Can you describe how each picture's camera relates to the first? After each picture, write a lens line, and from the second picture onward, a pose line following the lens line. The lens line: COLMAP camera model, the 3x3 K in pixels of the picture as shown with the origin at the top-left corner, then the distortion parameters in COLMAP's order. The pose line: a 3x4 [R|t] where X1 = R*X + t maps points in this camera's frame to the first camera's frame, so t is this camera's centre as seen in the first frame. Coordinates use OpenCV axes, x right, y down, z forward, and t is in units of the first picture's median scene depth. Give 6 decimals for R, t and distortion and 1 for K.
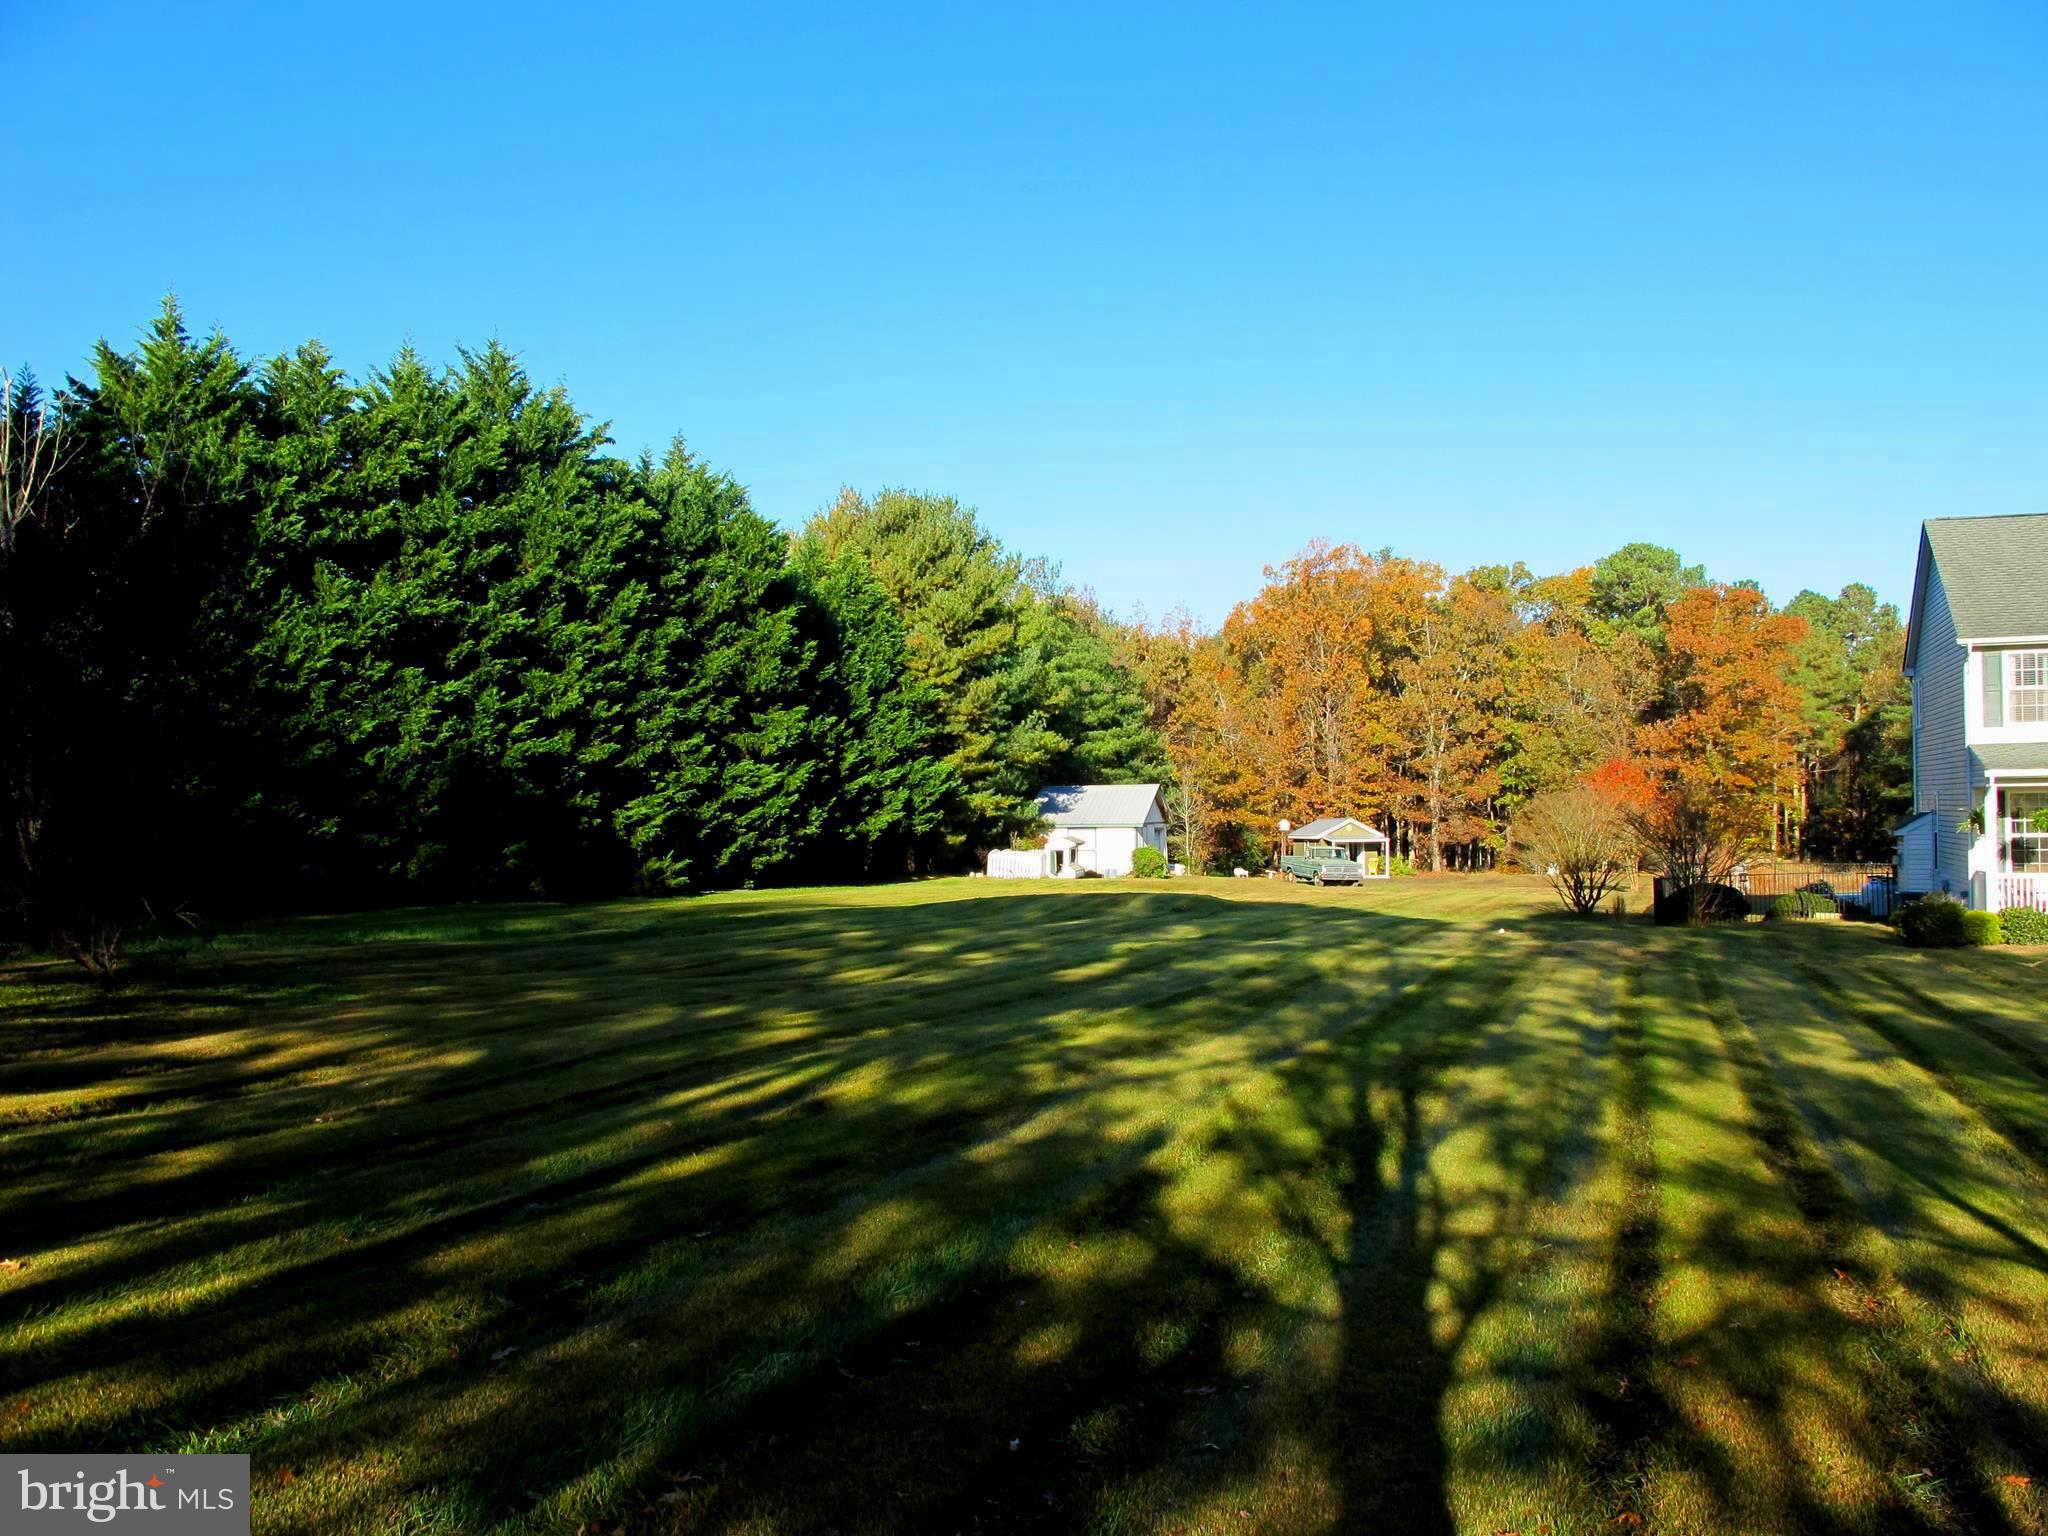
lens RADIAL K [[1705.3, 0, 1023.4], [0, 1705.3, 797.1], [0, 0, 1]] dist [-0.146527, 0.112178]
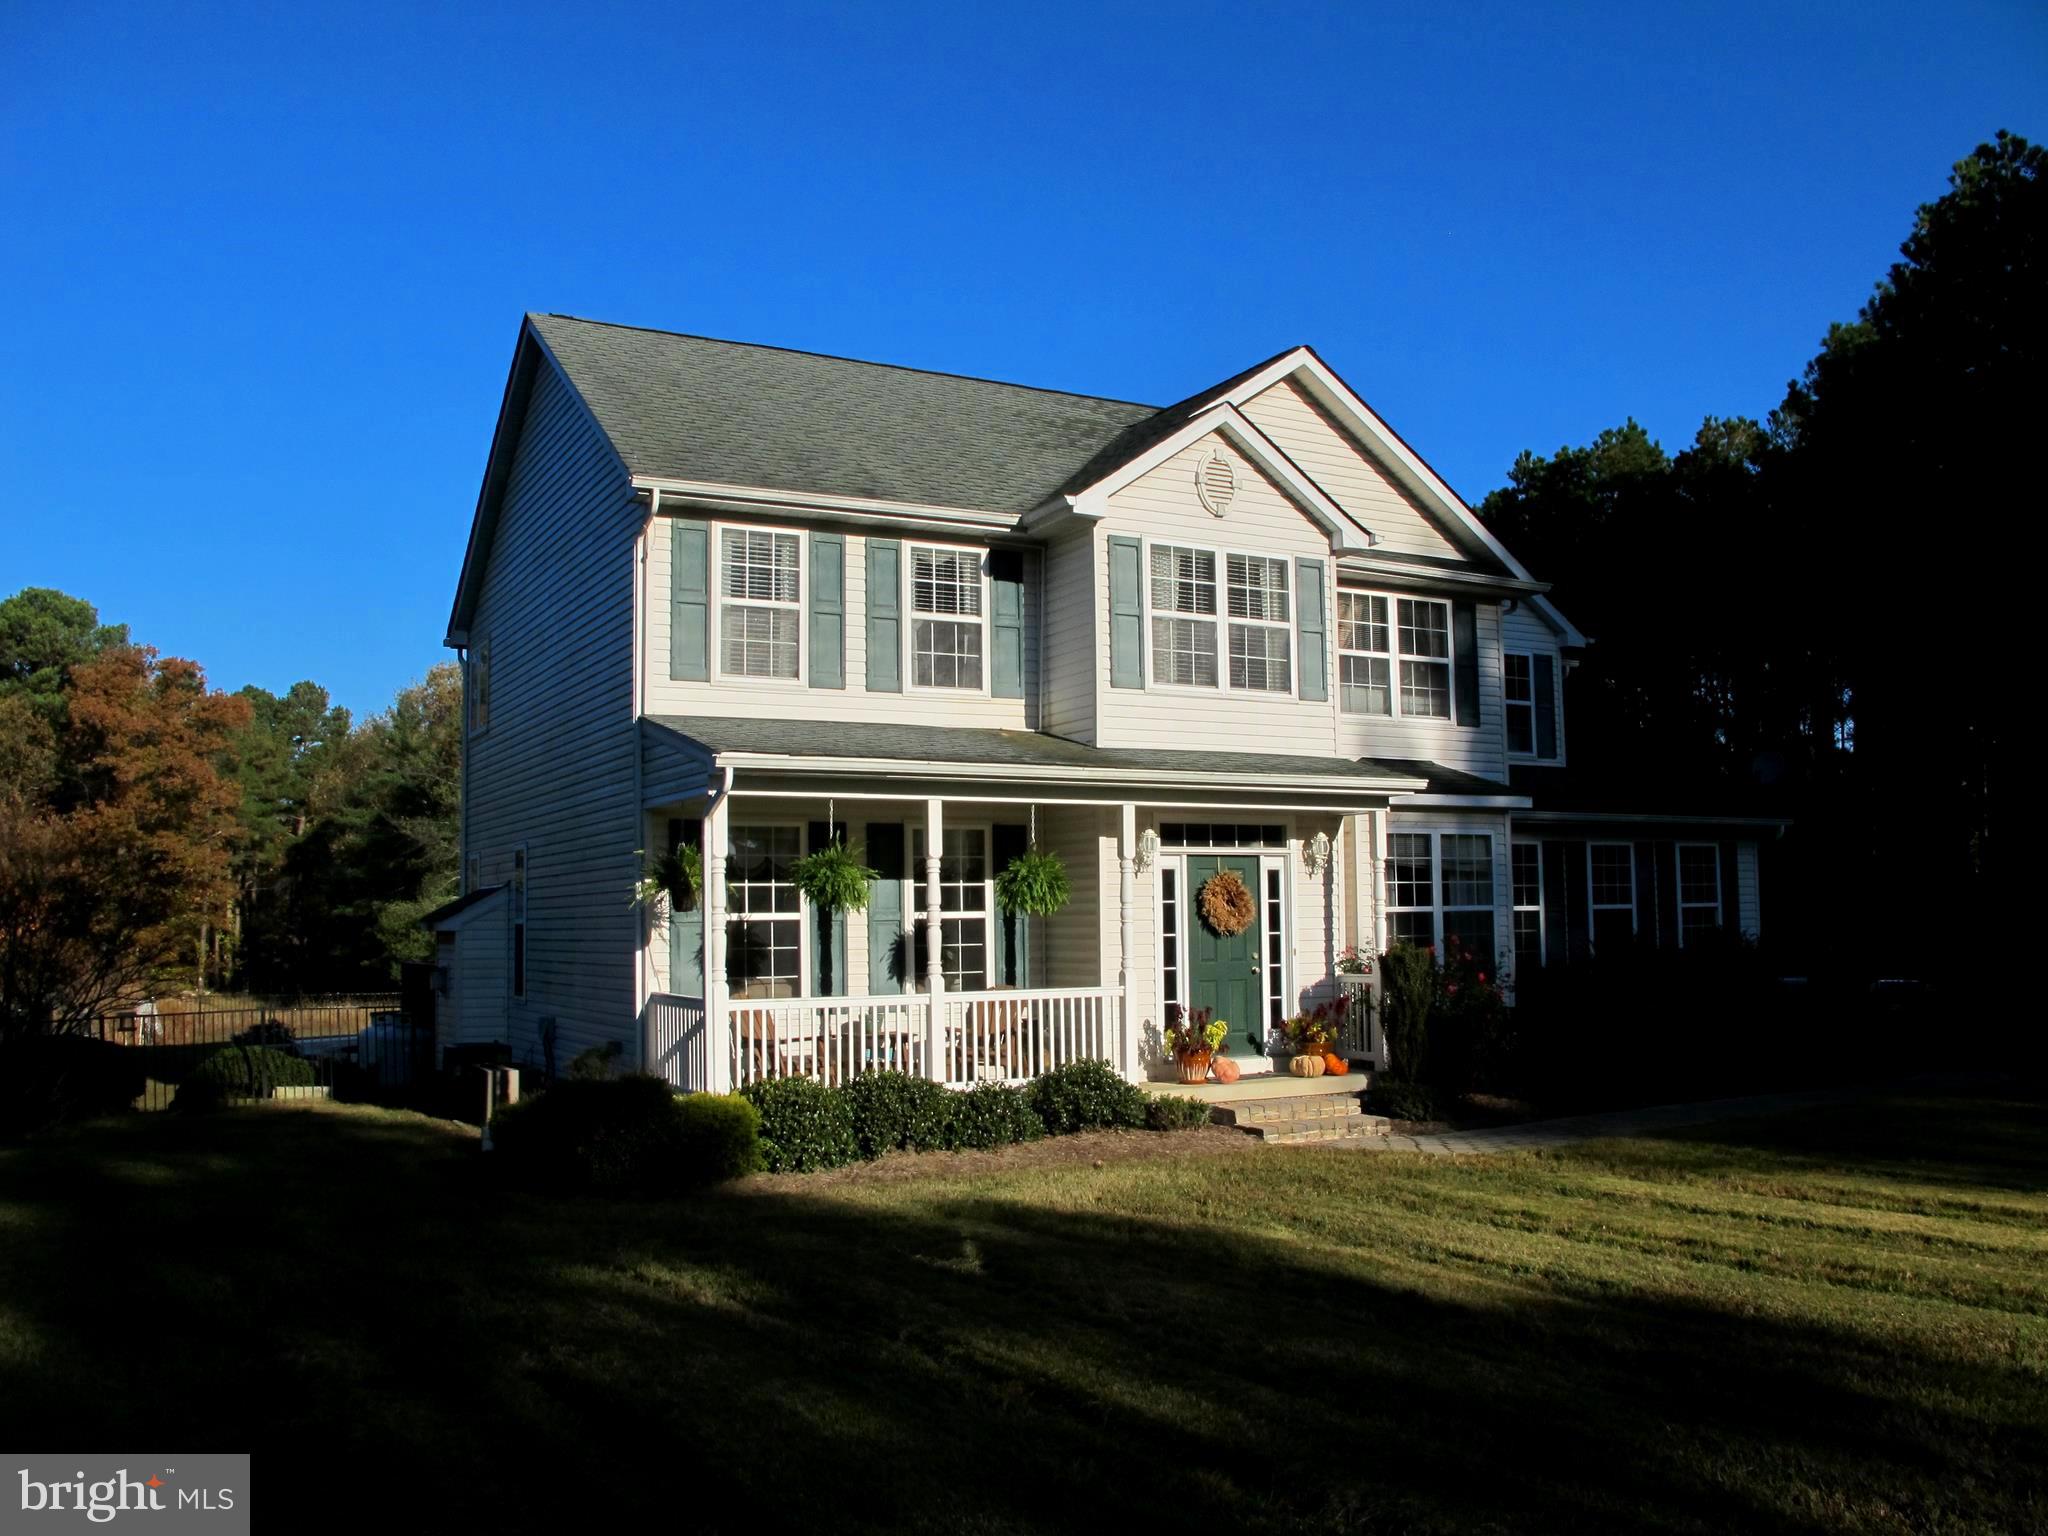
lens RADIAL K [[1705.3, 0, 1023.4], [0, 1705.3, 797.1], [0, 0, 1]] dist [-0.146527, 0.112178]
pose [[0.635044, 0.062065, 0.769979, 0.083178], [0.000876, 0.996709, -0.081064, 0.008186], [-0.772475, 0.052154, 0.632899, 0.182555]]
